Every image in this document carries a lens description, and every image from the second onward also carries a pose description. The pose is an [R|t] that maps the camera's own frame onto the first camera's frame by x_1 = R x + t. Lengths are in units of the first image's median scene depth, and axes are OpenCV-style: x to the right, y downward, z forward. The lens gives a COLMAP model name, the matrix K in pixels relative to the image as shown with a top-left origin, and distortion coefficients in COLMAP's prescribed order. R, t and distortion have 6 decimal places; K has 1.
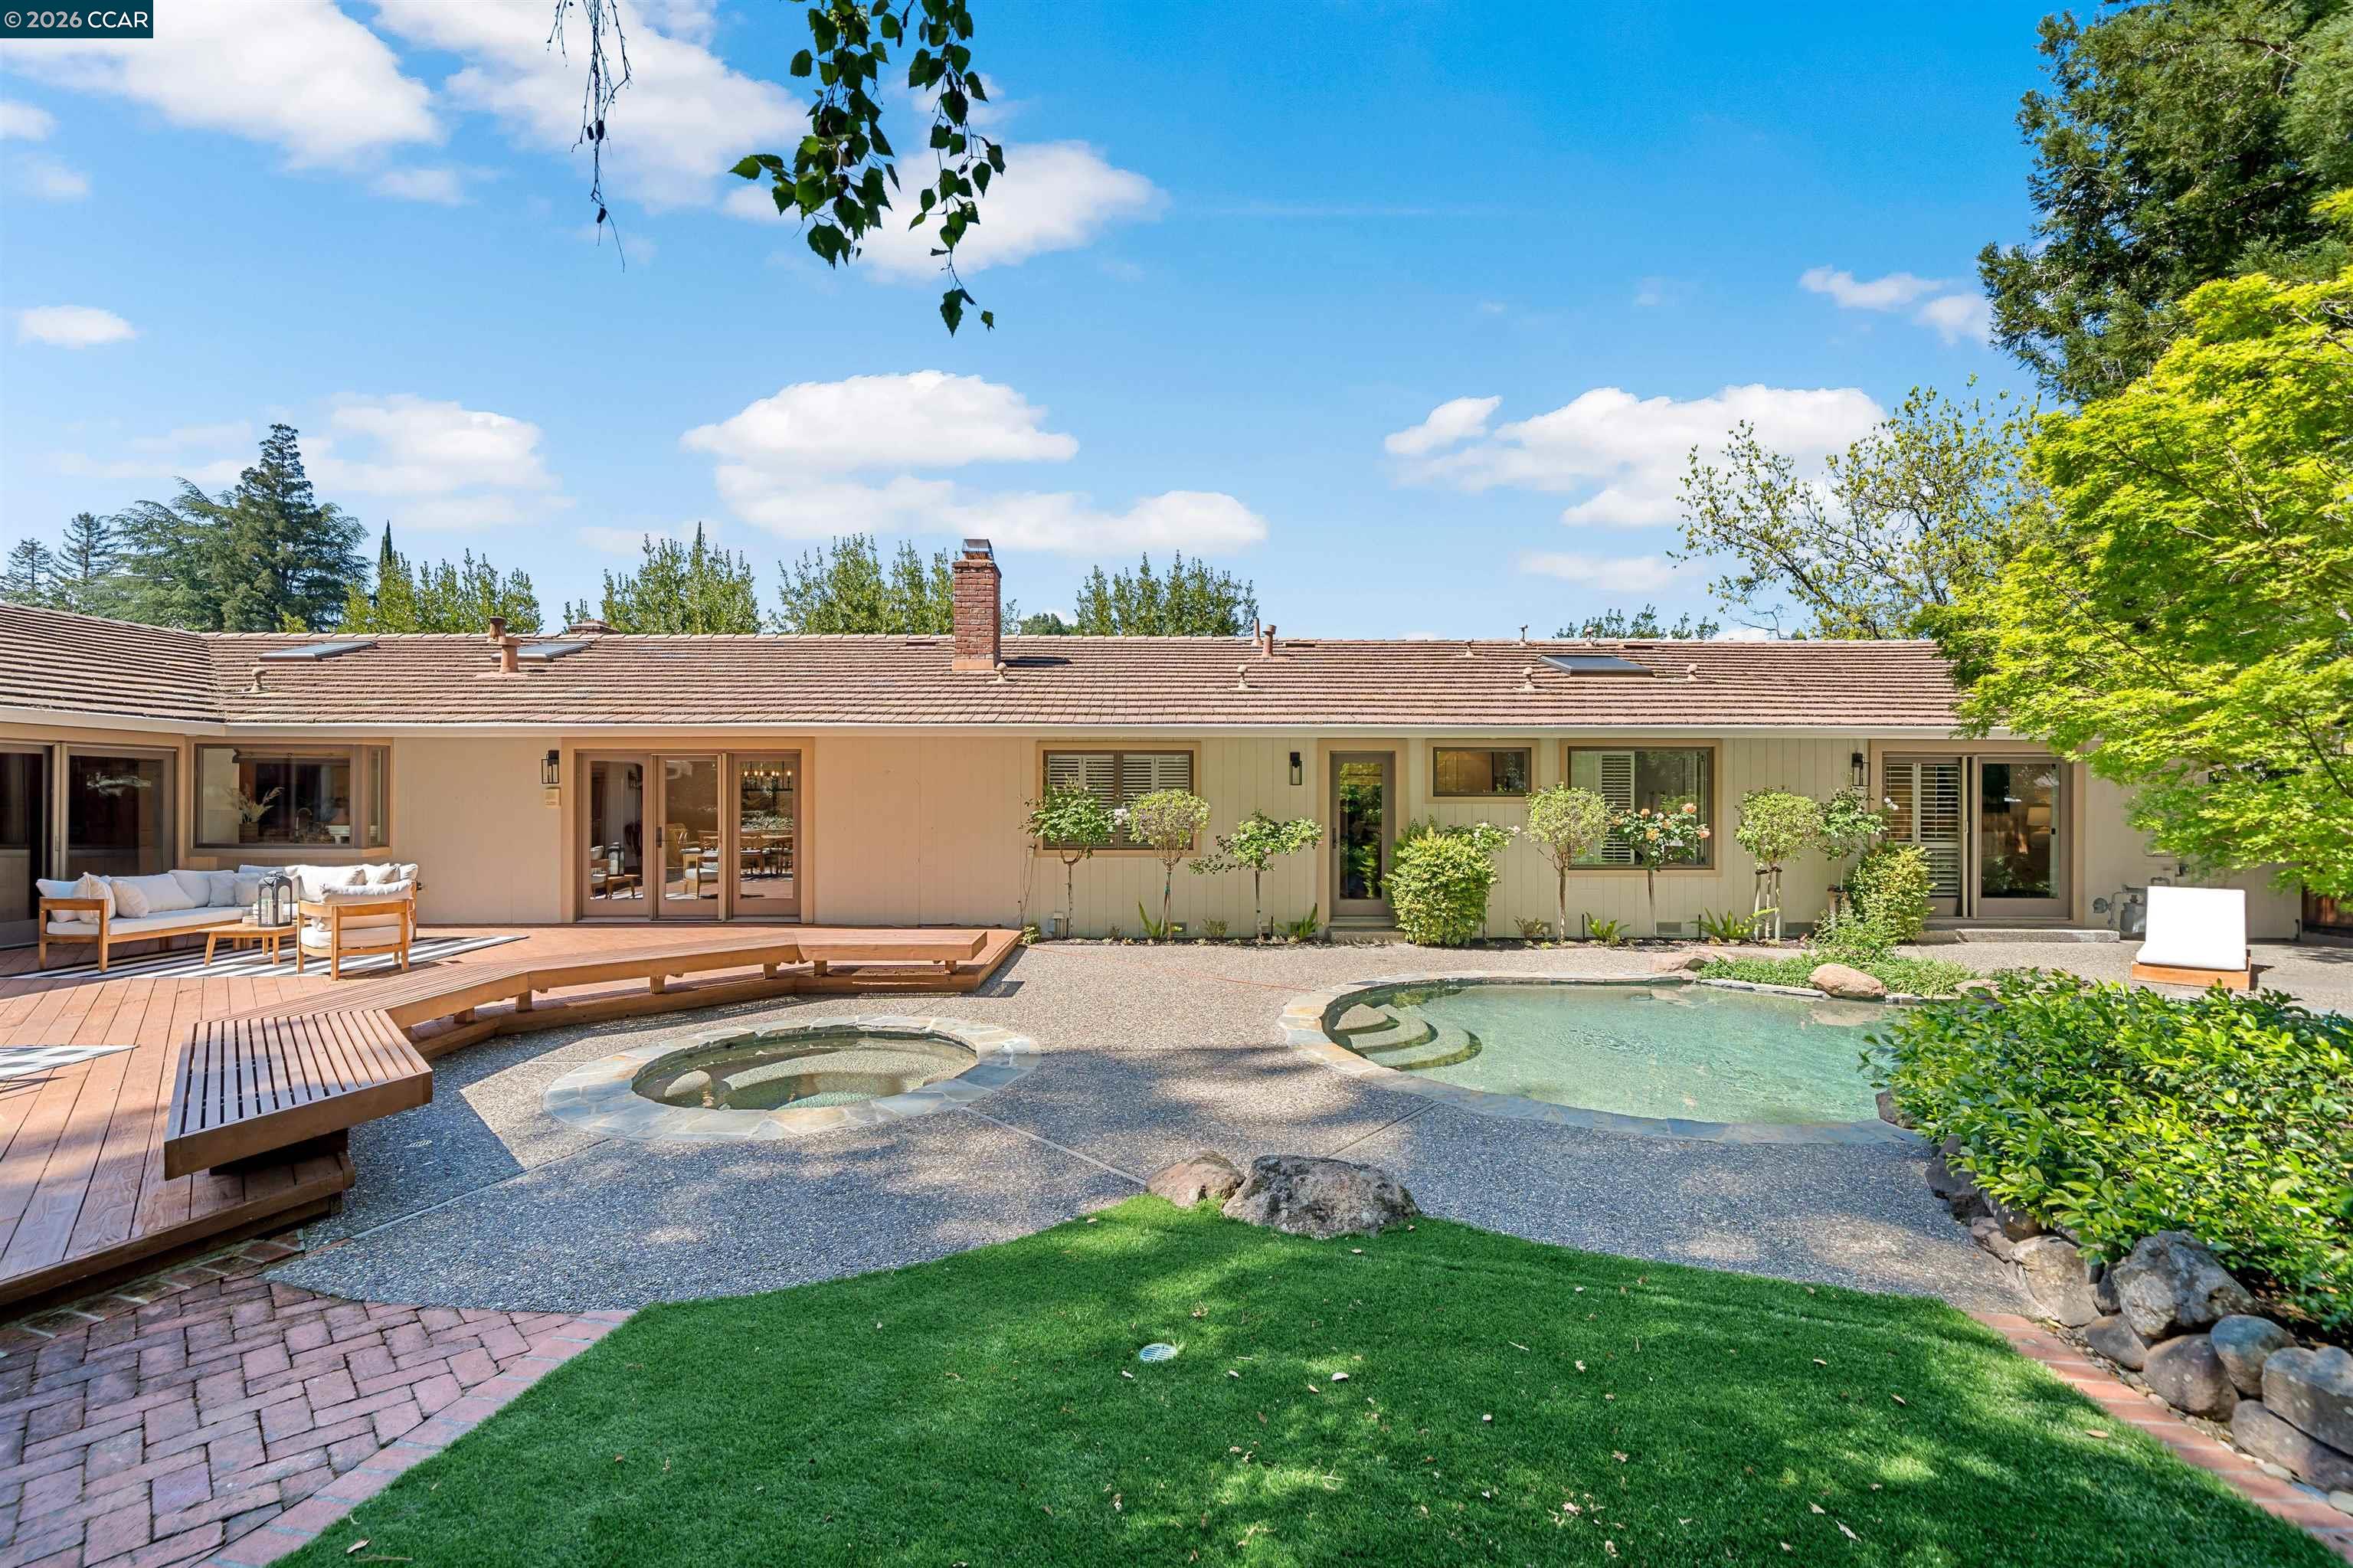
lens RADIAL K [[974.3, 0, 1175.9], [0, 974.3, 796.6], [0, 0, 1]] dist [-0.001203, 0.000219]
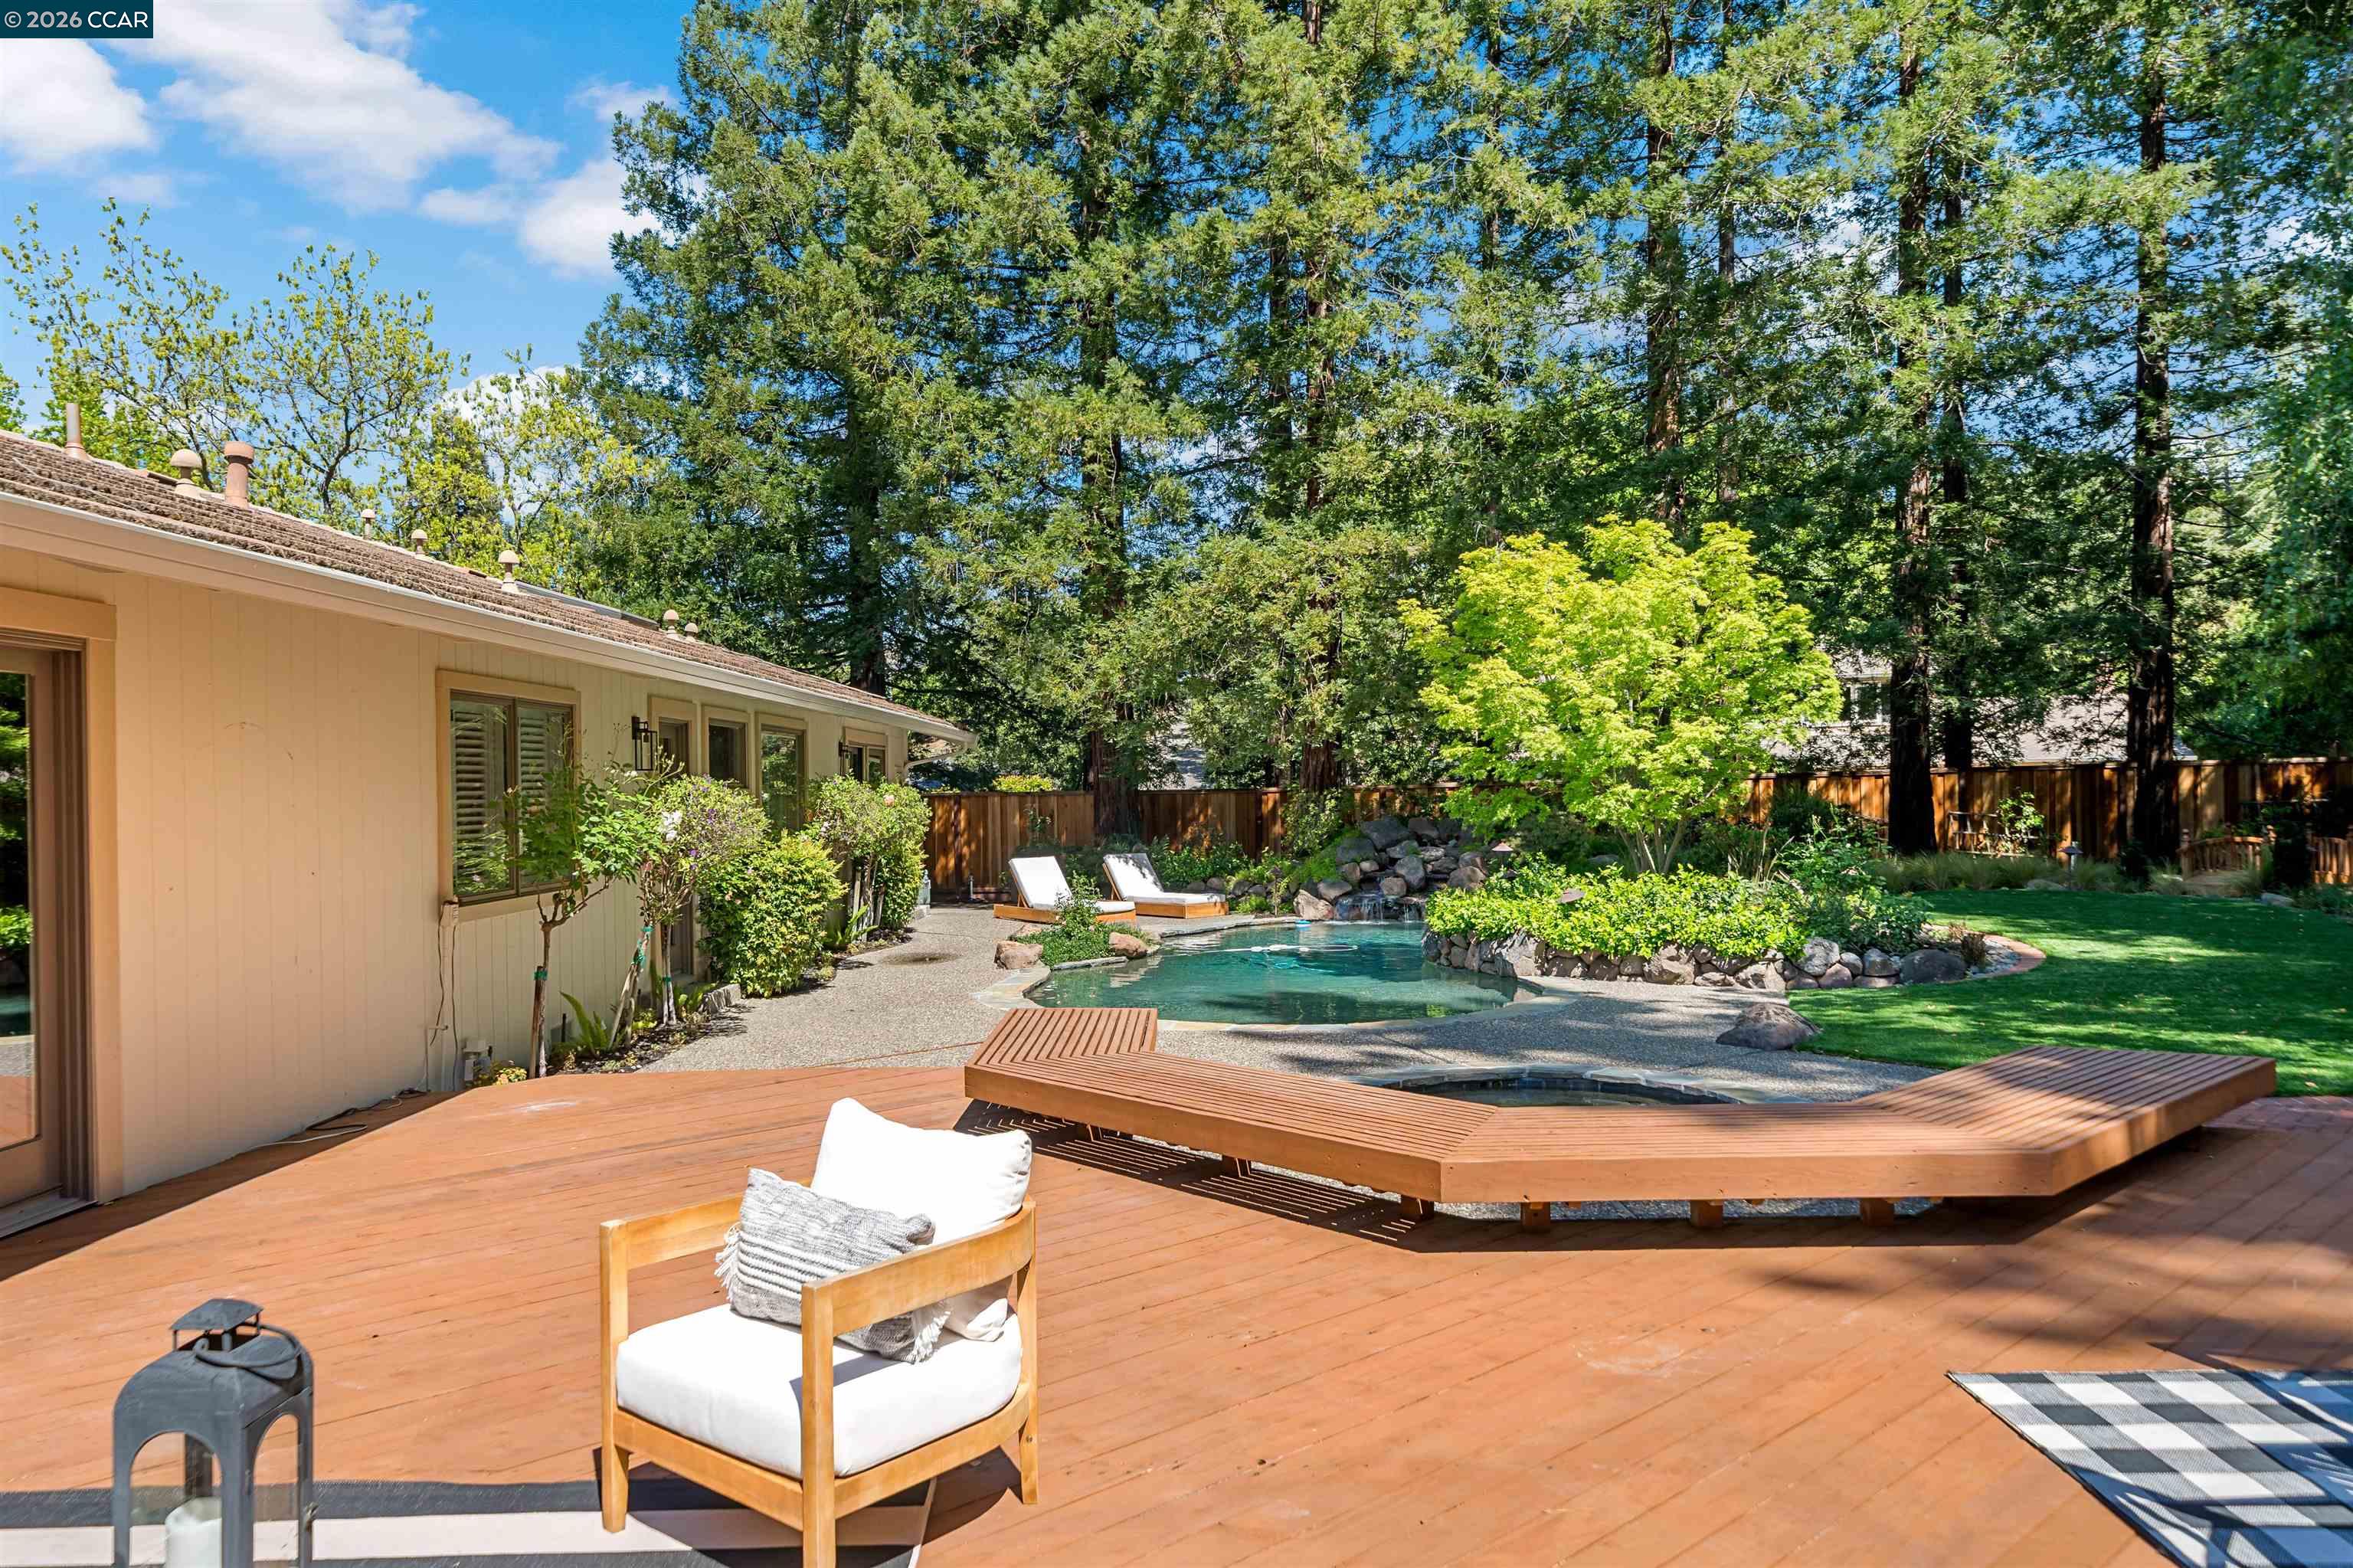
lens RADIAL K [[1586.2, 0, 1134.2], [0, 1586.2, 774.0], [0, 0, 1]] dist [-0.004192, 0.004083]
pose [[0.053503, 0.007952, 0.998536, -0.909327], [0.005652, 0.999950, -0.008266, 0.001019], [-0.998552, 0.006086, 0.053455, 0.677479]]
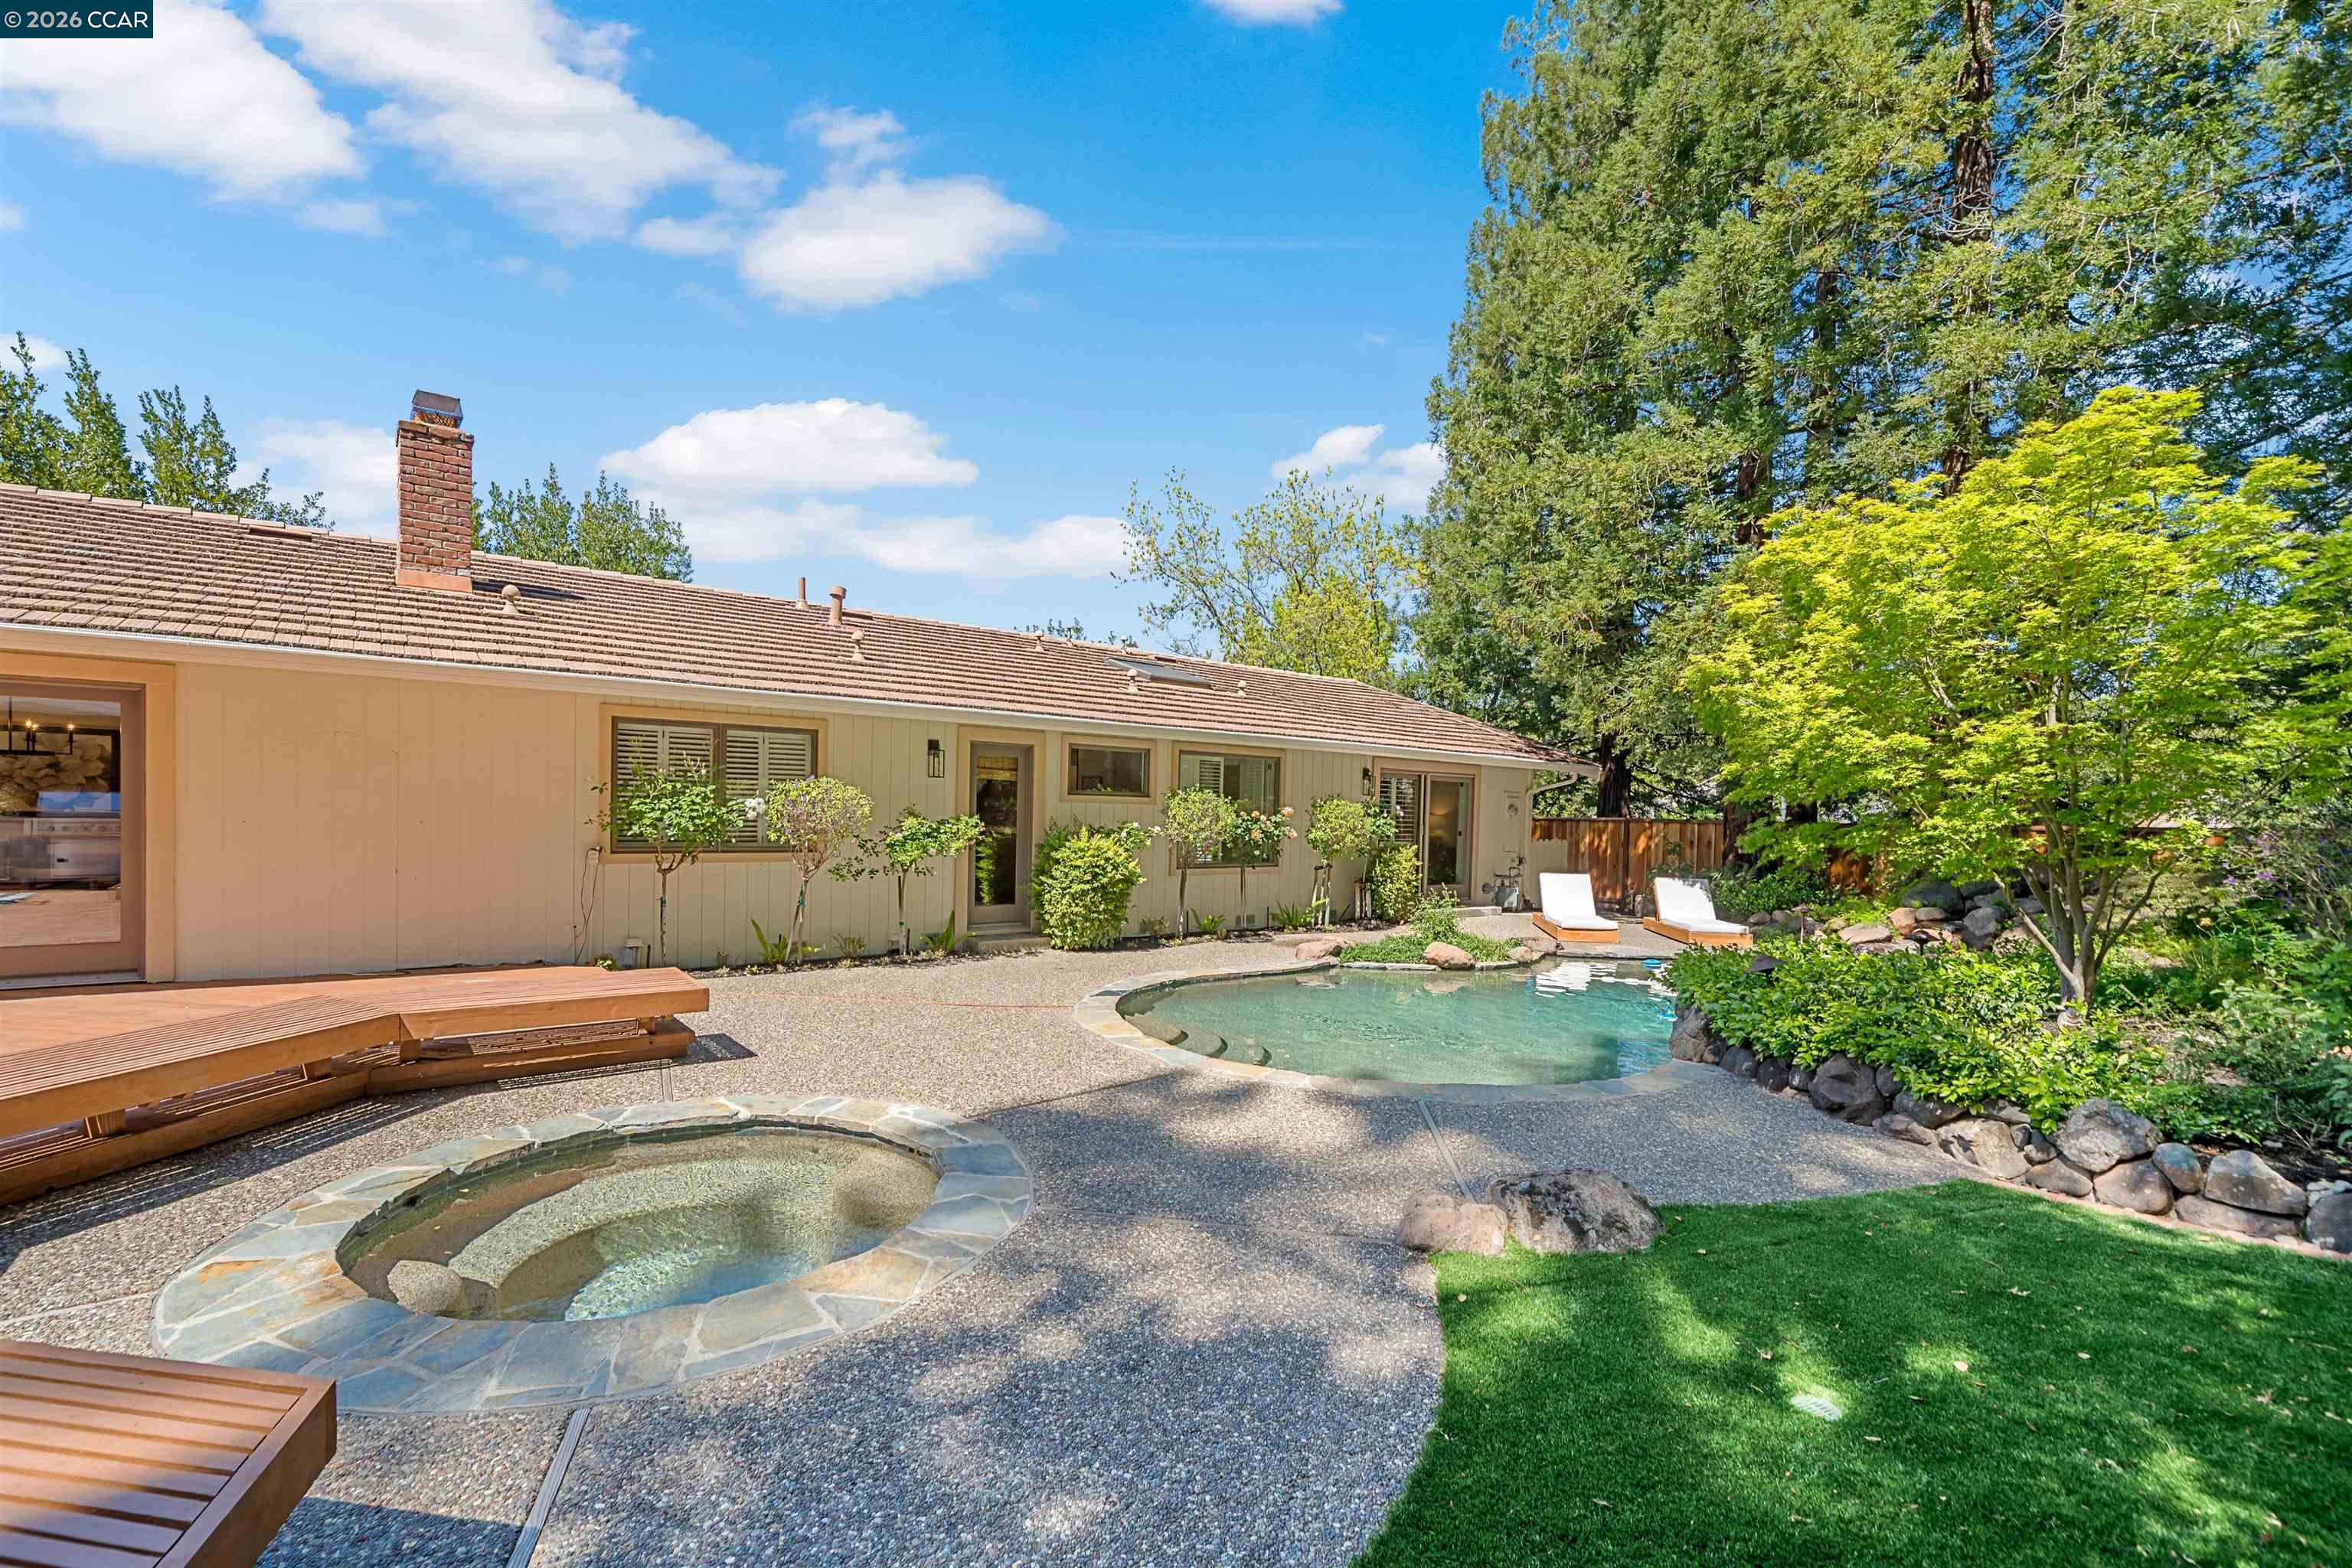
lens RADIAL K [[1008.7, 0, 1171.0], [0, 1008.7, 814.3], [0, 0, 1]] dist [0.000962, 0.001483]
pose [[0.796986, 0.015957, 0.603787, -0.269966], [-0.027475, 0.999574, 0.009849, 0.007390], [-0.603372, -0.024438, 0.797085, 0.158483]]
